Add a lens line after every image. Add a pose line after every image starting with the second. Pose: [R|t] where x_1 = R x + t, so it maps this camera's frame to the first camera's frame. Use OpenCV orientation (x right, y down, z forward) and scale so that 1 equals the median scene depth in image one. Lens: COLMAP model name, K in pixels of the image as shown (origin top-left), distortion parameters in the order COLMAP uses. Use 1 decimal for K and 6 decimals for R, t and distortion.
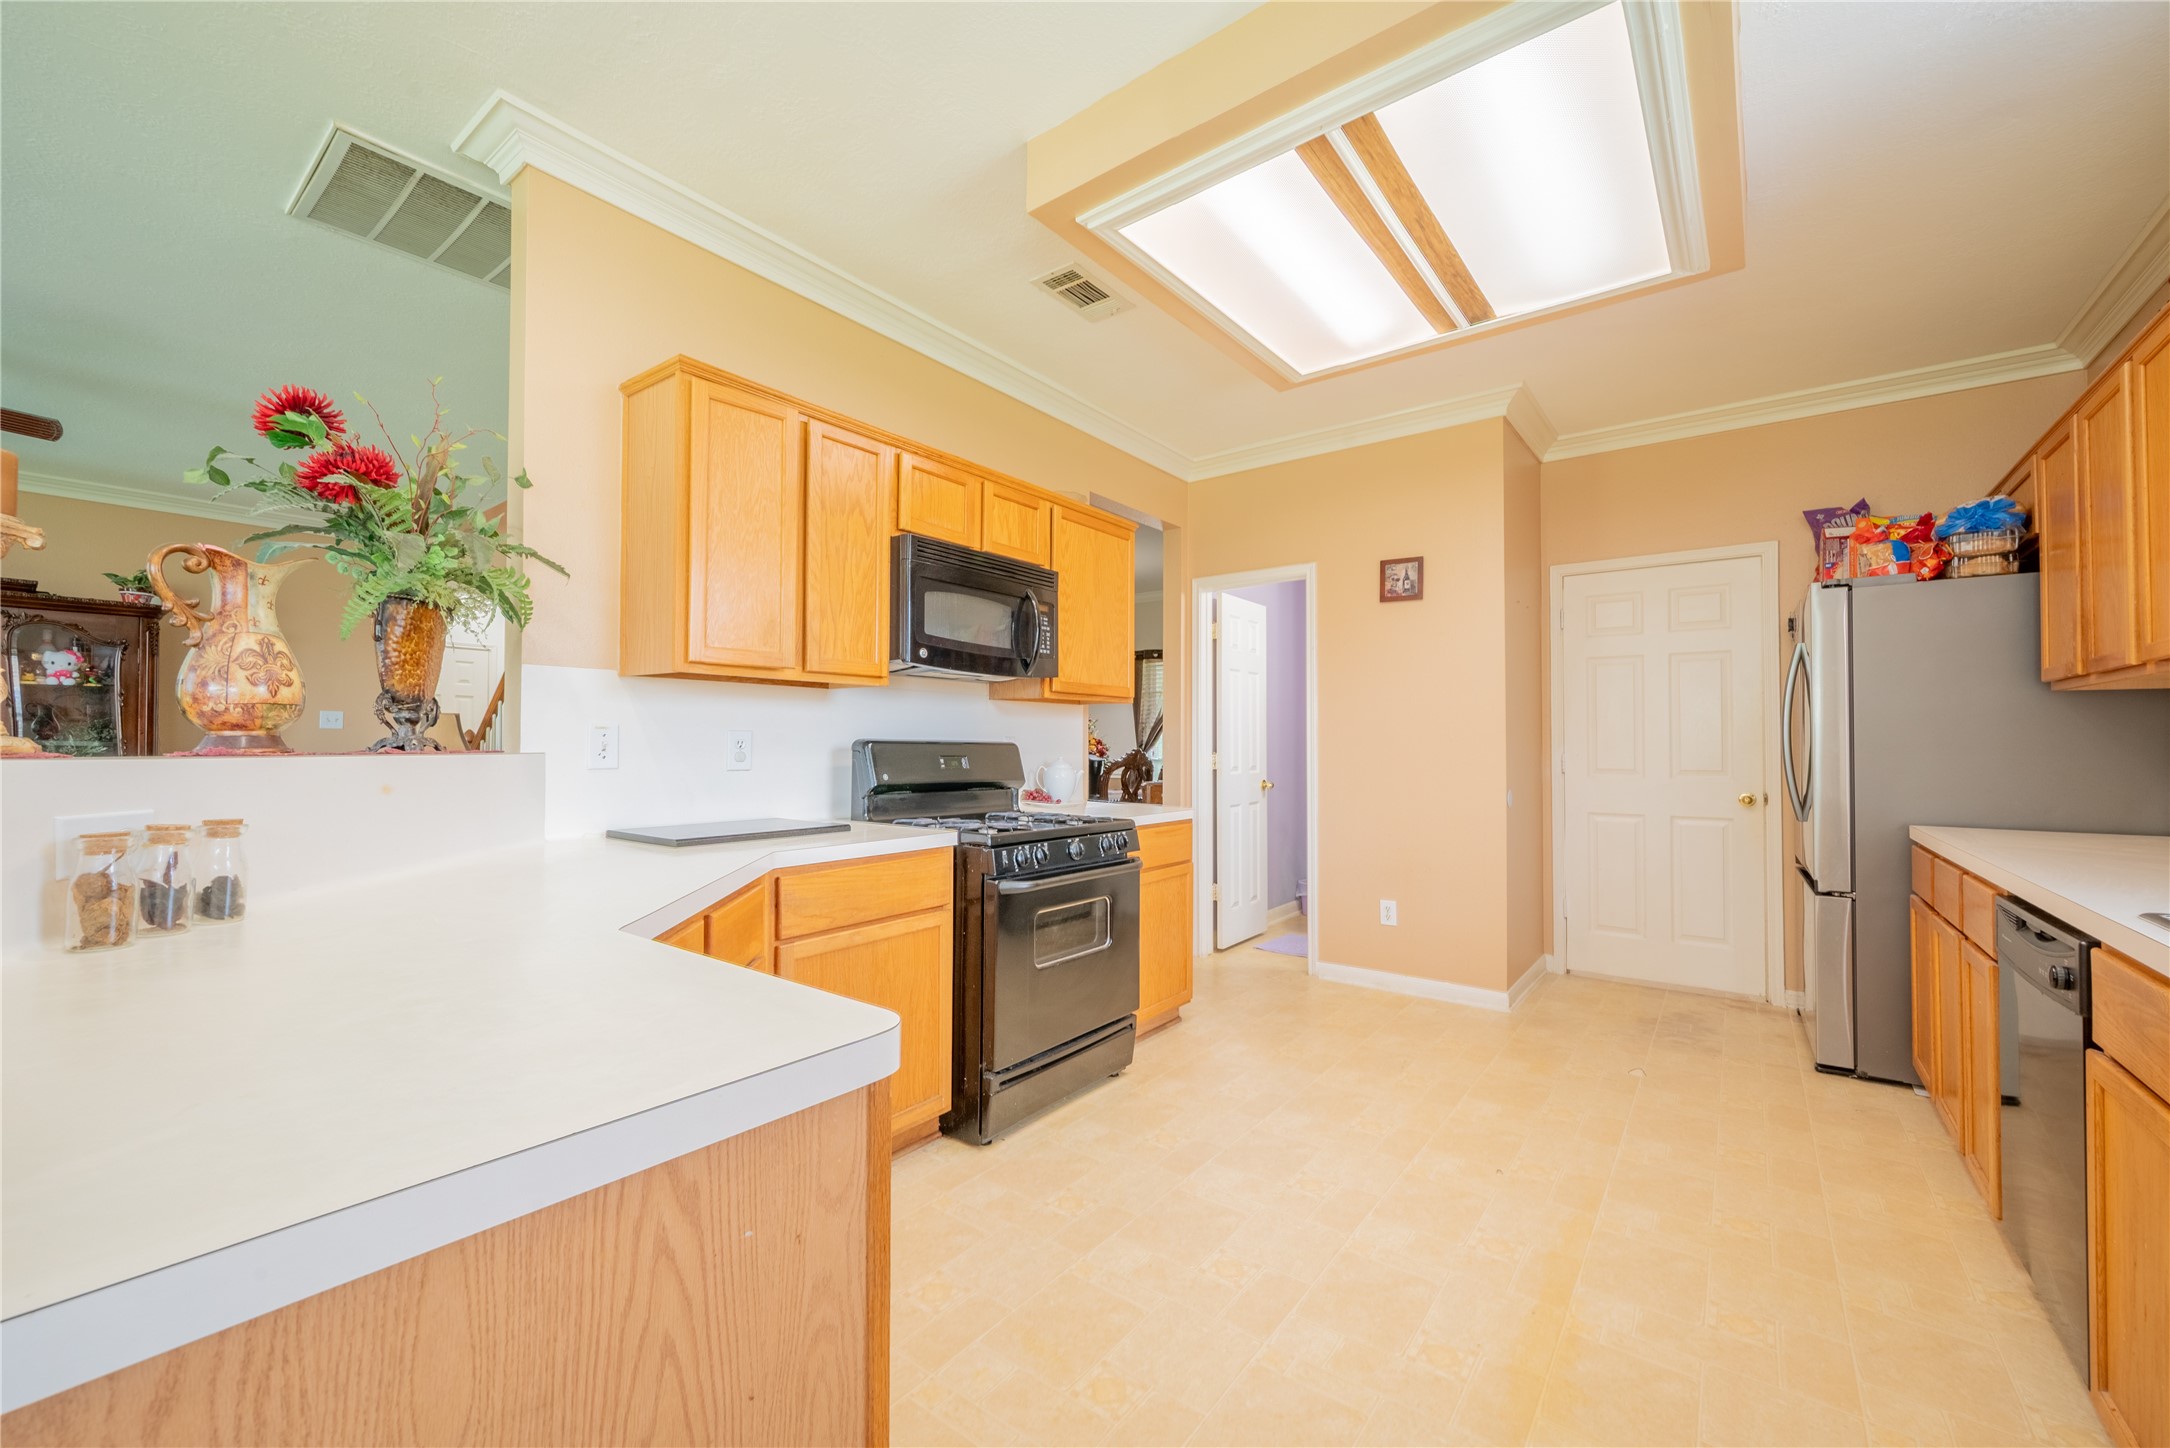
lens RADIAL K [[852.4, 0, 1093.1], [0, 852.4, 728.5], [0, 0, 1]] dist [-0.001488, 0.001035]
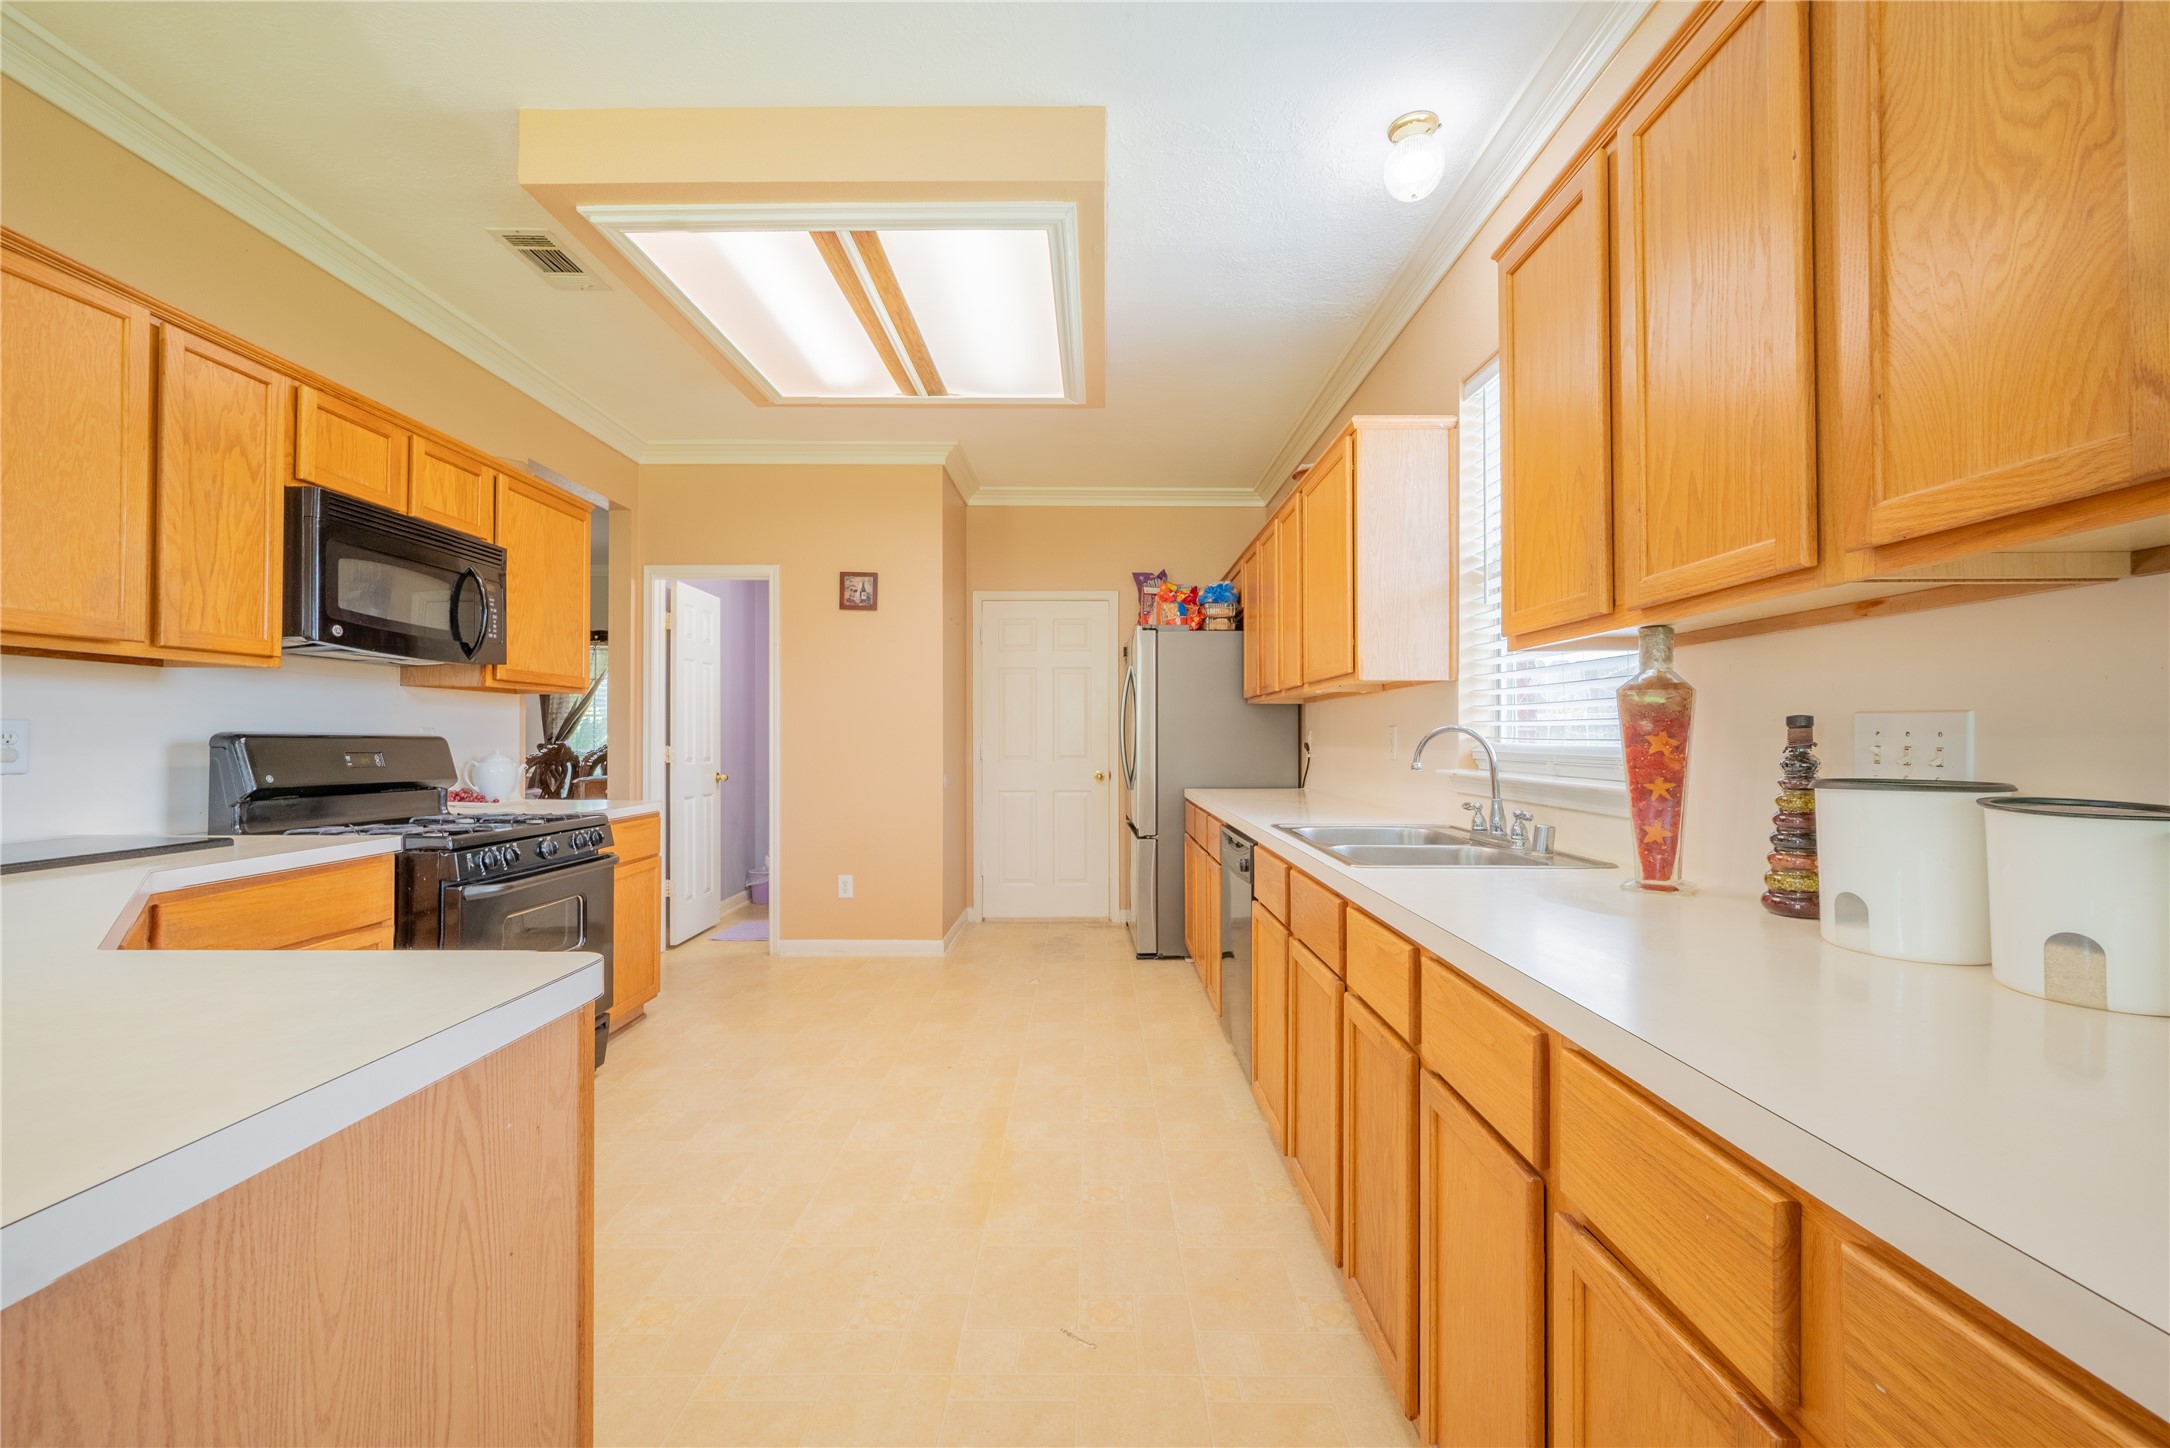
lens RADIAL K [[852.4, 0, 1084.1], [0, 852.4, 727.6], [0, 0, 1]] dist [-0.001488, 0.001035]
pose [[0.799236, 0.003723, 0.601006, -0.113742], [-0.008423, 0.999952, 0.005006, -0.002718], [-0.600959, -0.009063, 0.799229, -0.121883]]
